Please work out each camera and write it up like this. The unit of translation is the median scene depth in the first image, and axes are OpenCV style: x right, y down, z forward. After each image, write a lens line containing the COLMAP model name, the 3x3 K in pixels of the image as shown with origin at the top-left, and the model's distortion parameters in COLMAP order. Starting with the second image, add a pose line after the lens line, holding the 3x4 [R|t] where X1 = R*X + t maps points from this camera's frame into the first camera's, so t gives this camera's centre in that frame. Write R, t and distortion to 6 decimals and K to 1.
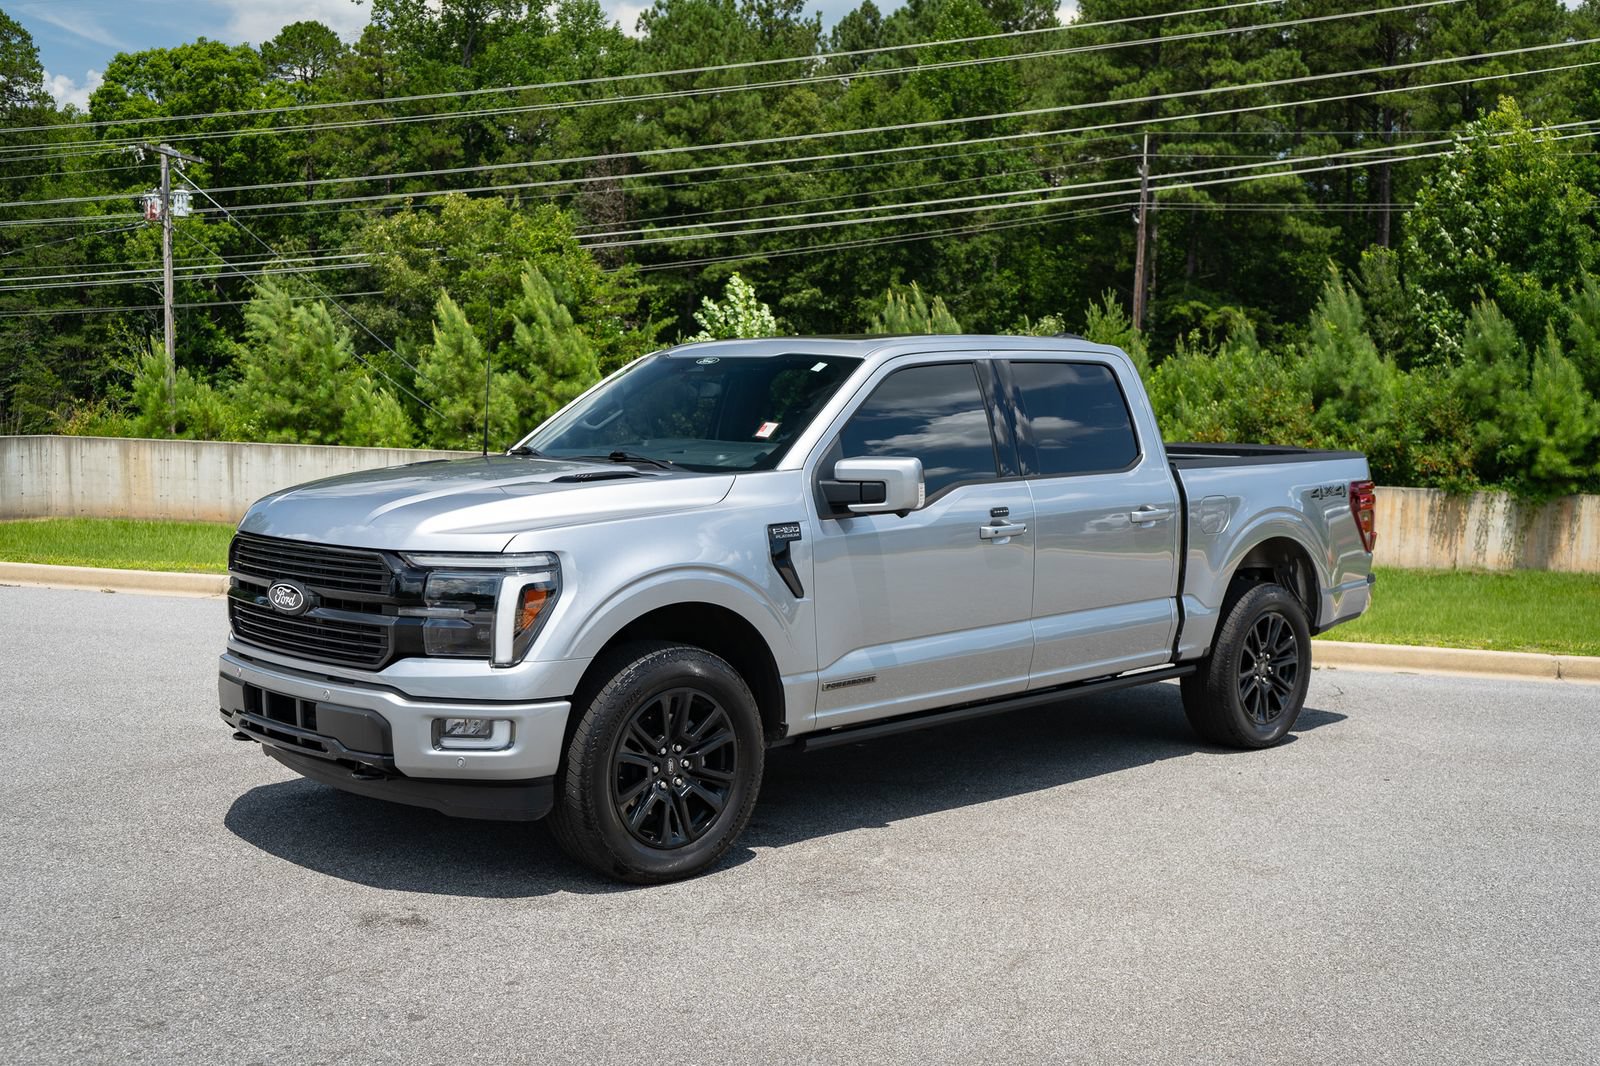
lens RADIAL K [[2154.1, 0, 812.1], [0, 2154.1, 560.5], [0, 0, 1]] dist [0.025395, -0.001563]
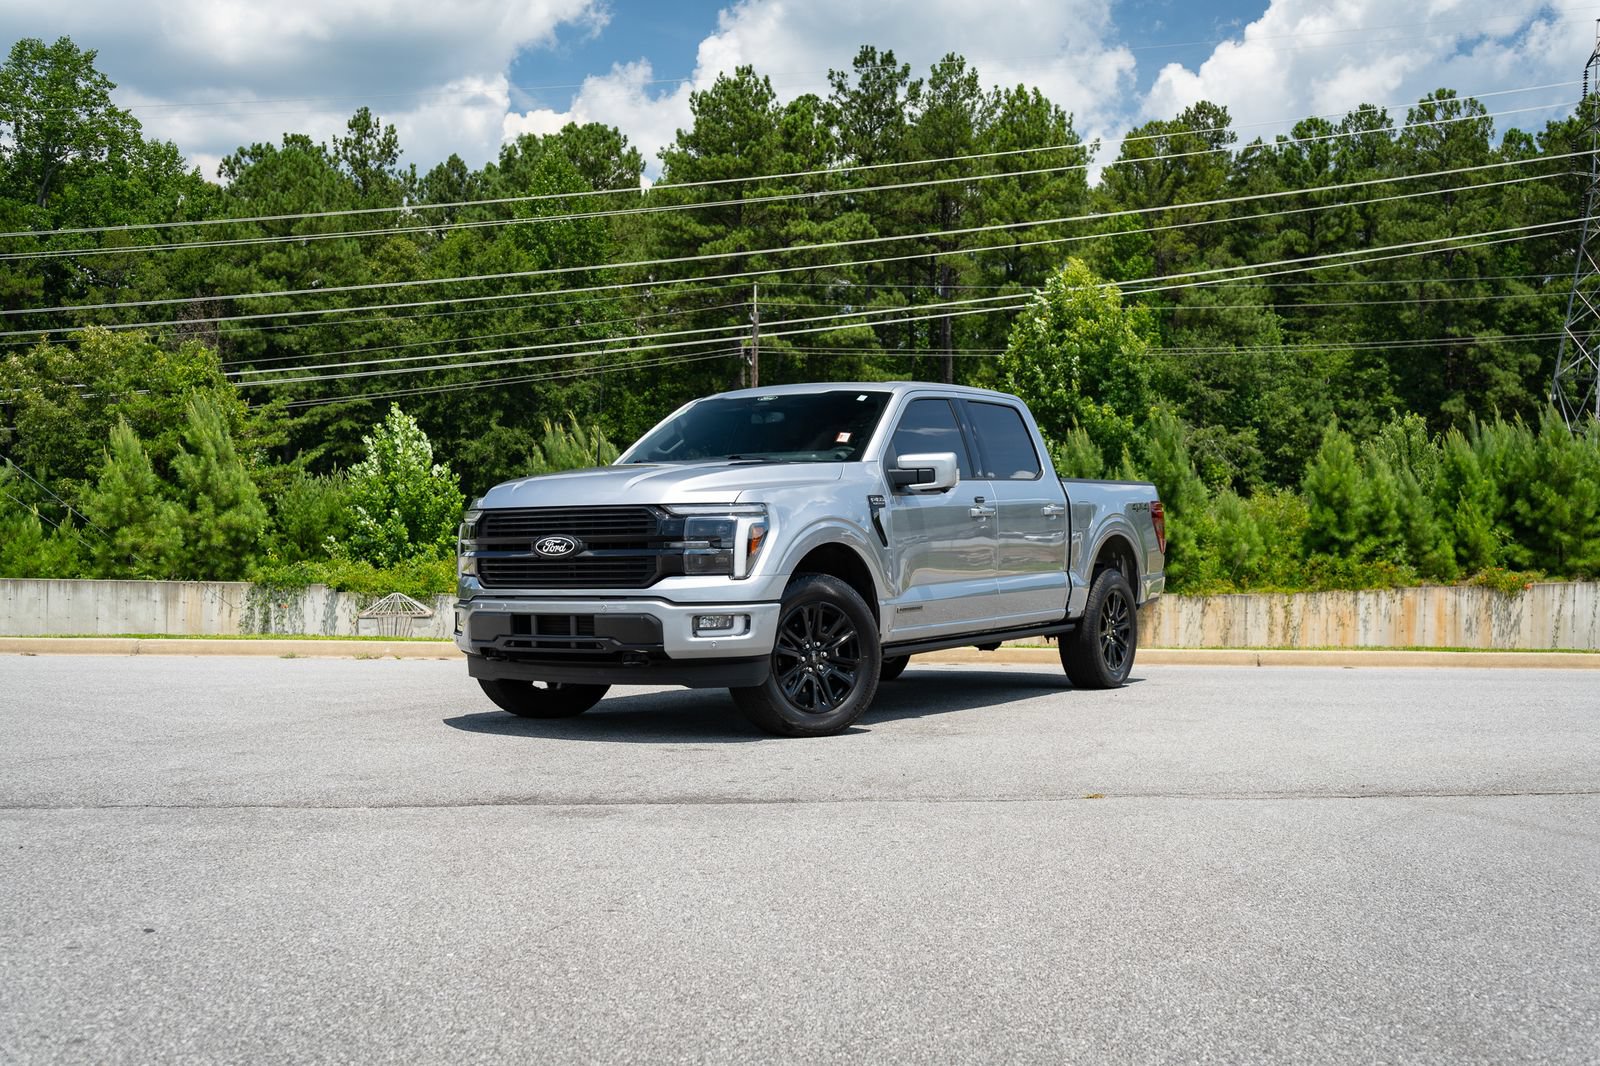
lens RADIAL K [[2466.9, 0, 944.0], [0, 2466.9, 532.5], [0, 0, 1]] dist [0.014010, 0.042889]
pose [[0.945392, -0.015252, 0.325579, -0.149370], [0.050540, 0.993683, -0.100202, 0.051630], [-0.321993, 0.111185, 0.940191, -0.170029]]
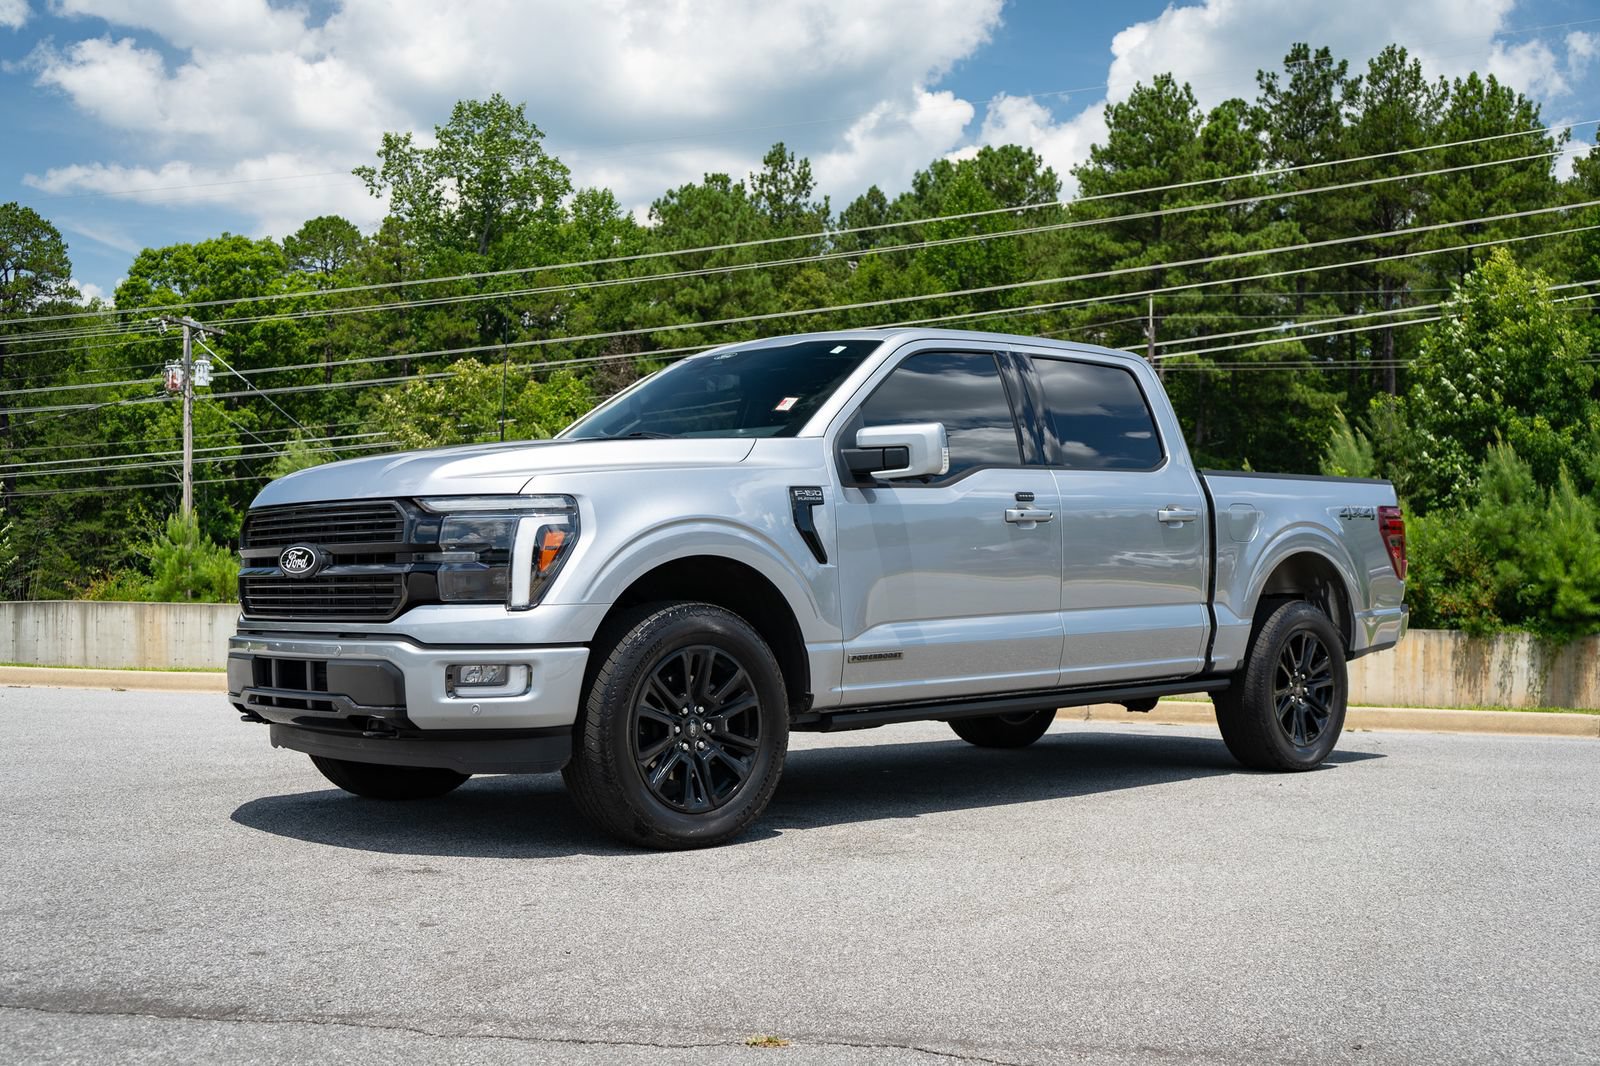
lens RADIAL K [[2144.3, 0, 800.0], [0, 2144.3, 533.0], [0, 0, 1]] dist [0.008869, 0.081653]
pose [[0.999838, -0.015082, -0.009872, -0.001909], [0.013682, 0.991540, -0.129077, 0.037577], [0.011735, 0.128921, 0.991585, 0.010553]]
